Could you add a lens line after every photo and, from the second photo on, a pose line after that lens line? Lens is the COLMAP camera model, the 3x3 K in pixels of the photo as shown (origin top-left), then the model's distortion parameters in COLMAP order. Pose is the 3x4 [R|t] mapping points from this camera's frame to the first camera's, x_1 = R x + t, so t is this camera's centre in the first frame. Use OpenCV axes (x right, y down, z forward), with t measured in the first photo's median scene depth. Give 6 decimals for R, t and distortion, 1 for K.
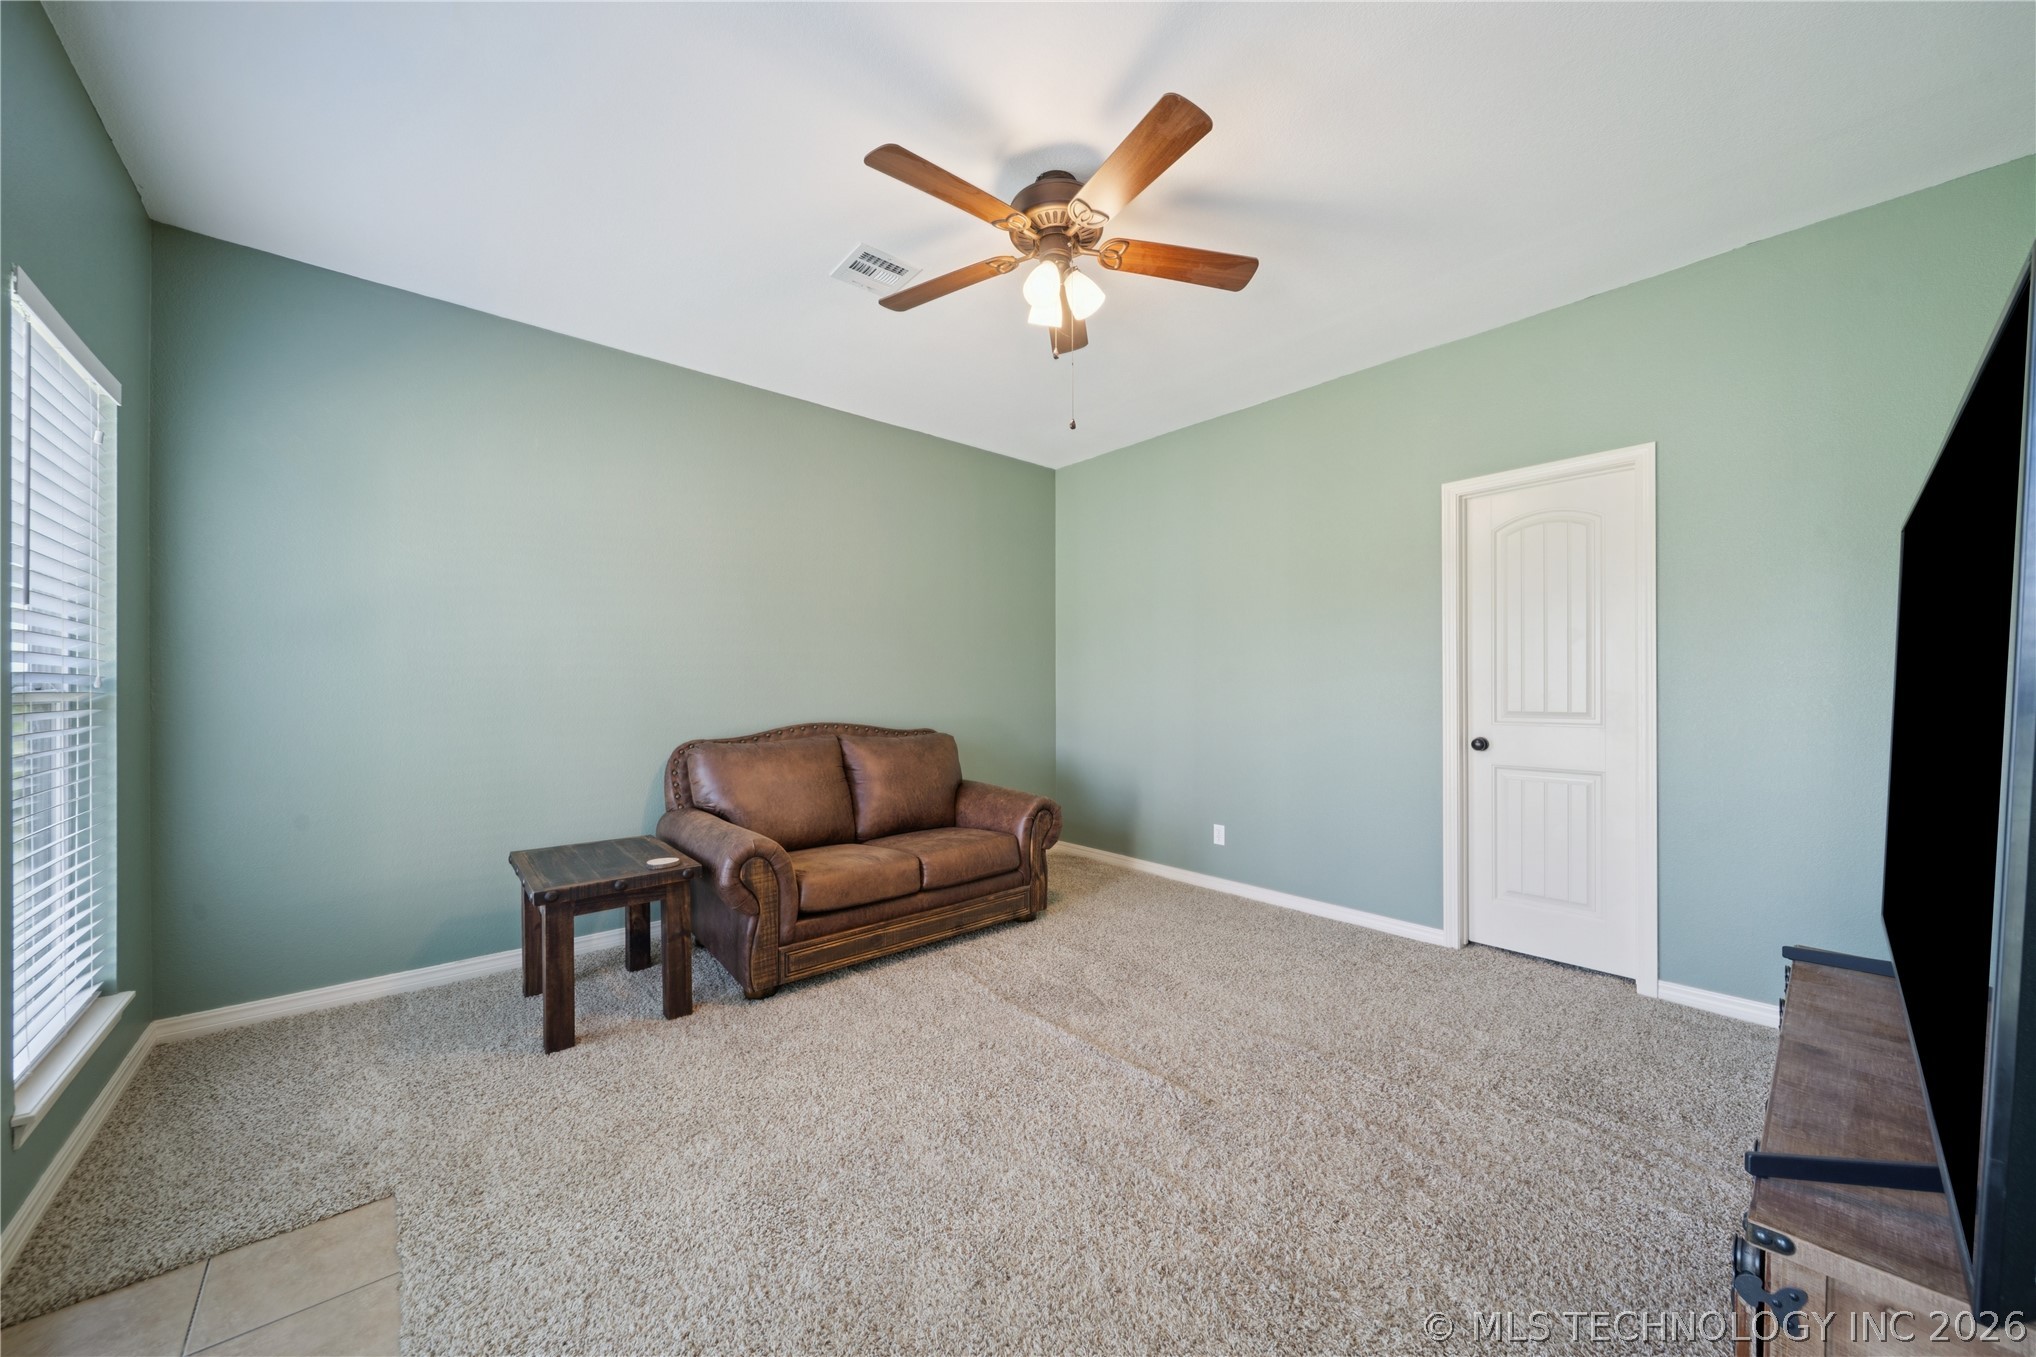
lens RADIAL K [[718.5, 0, 1016.0], [0, 718.5, 687.4], [0, 0, 1]] dist [-0.000122, -0.001636]
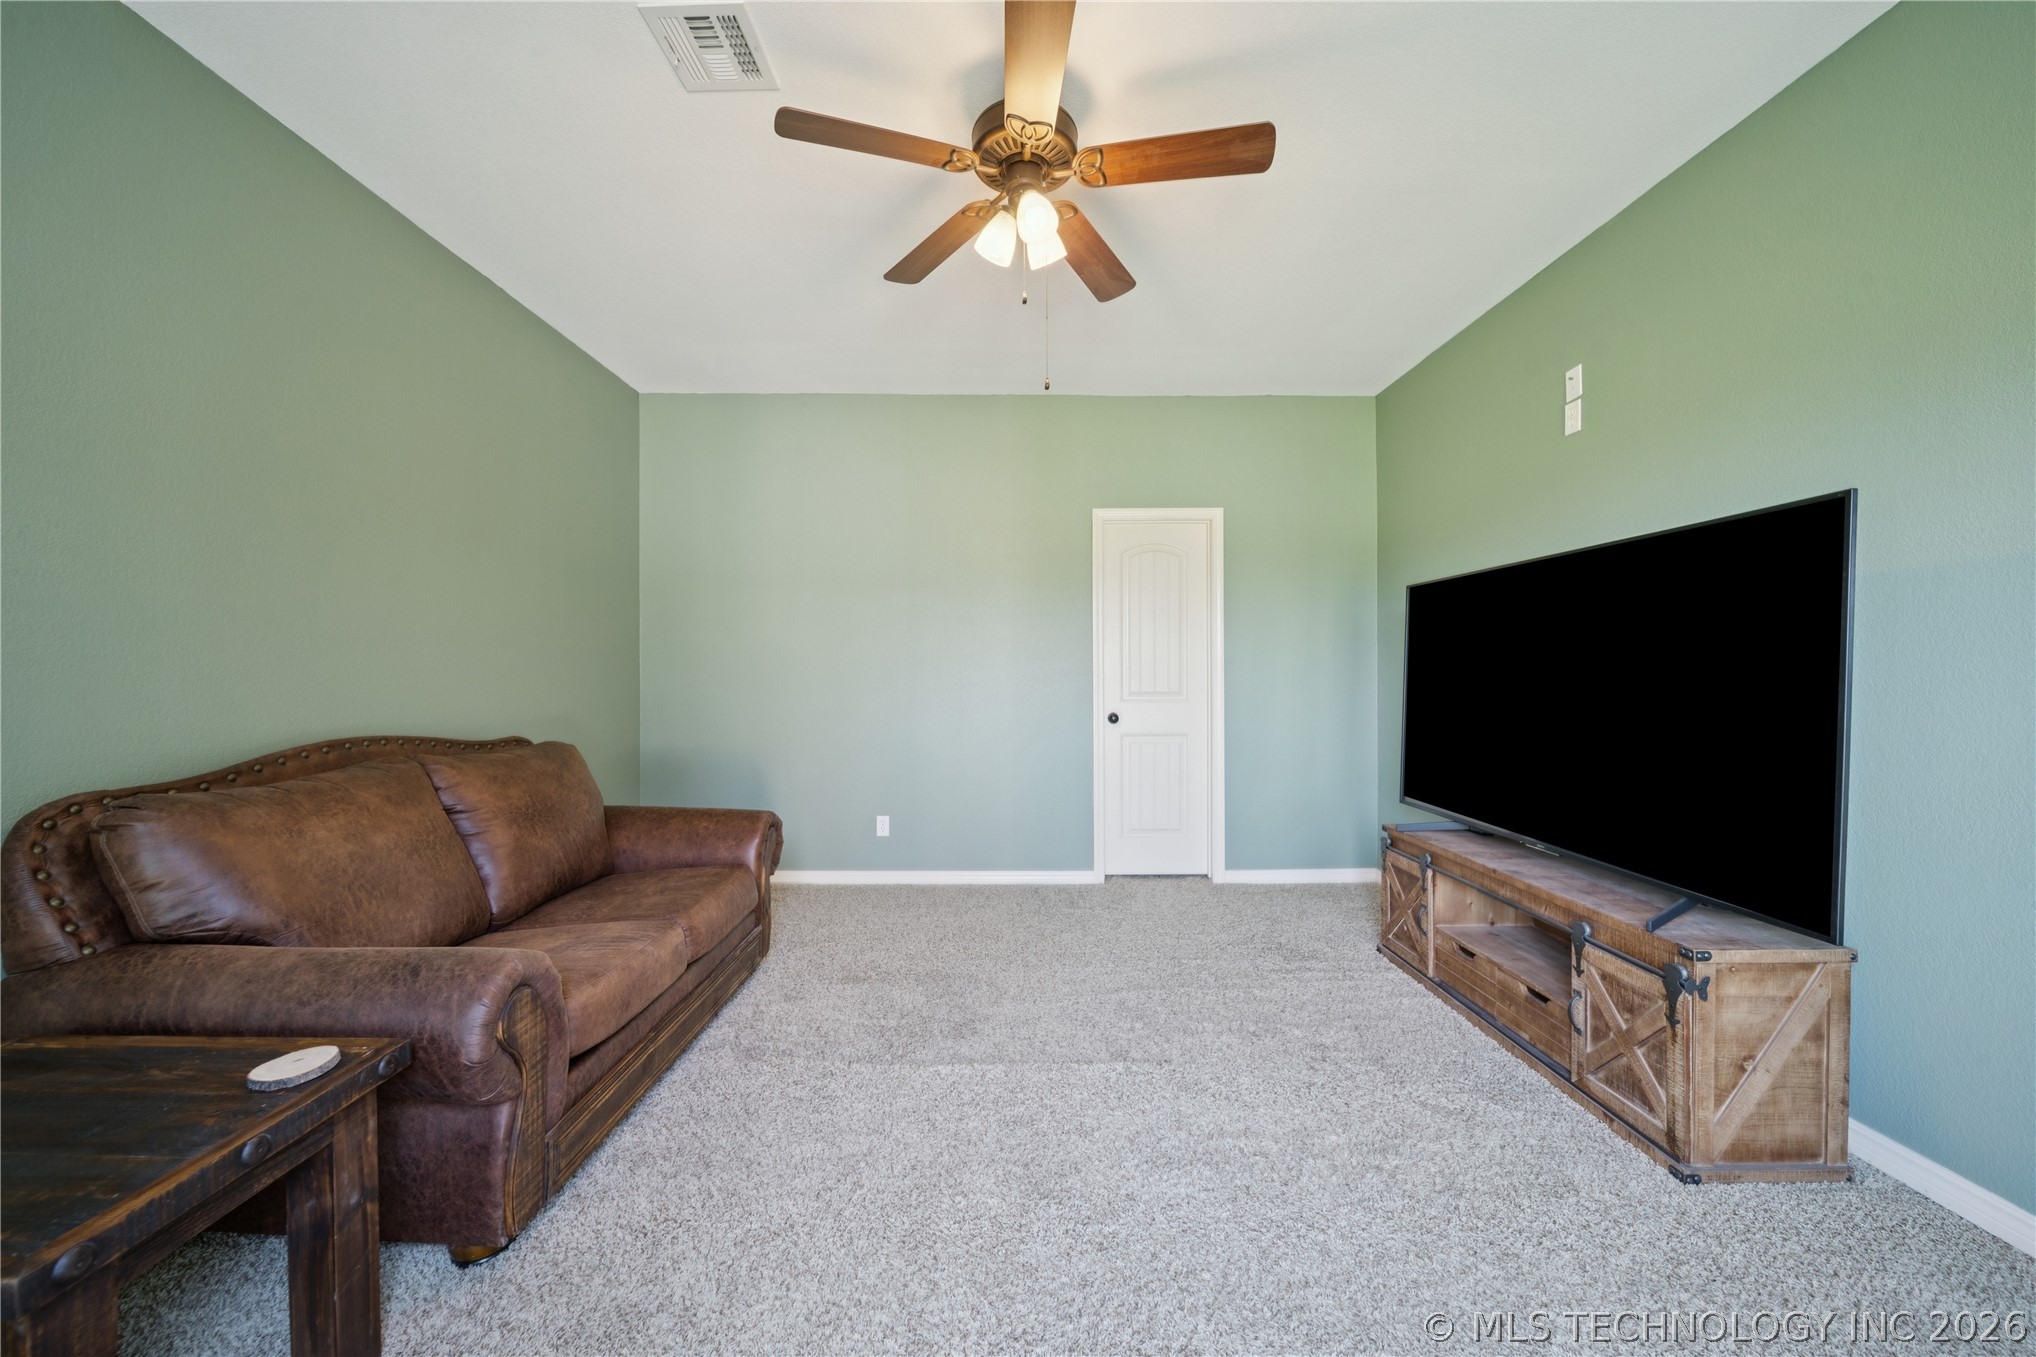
lens RADIAL K [[718.5, 0, 1020.9], [0, 718.5, 672.9], [0, 0, 1]] dist [-0.000122, -0.001636]
pose [[0.652918, -0.000216, 0.757429, -0.455113], [0.000921, 0.999999, -0.000509, -0.000877], [-0.757428, 0.001030, 0.652918, 0.312340]]
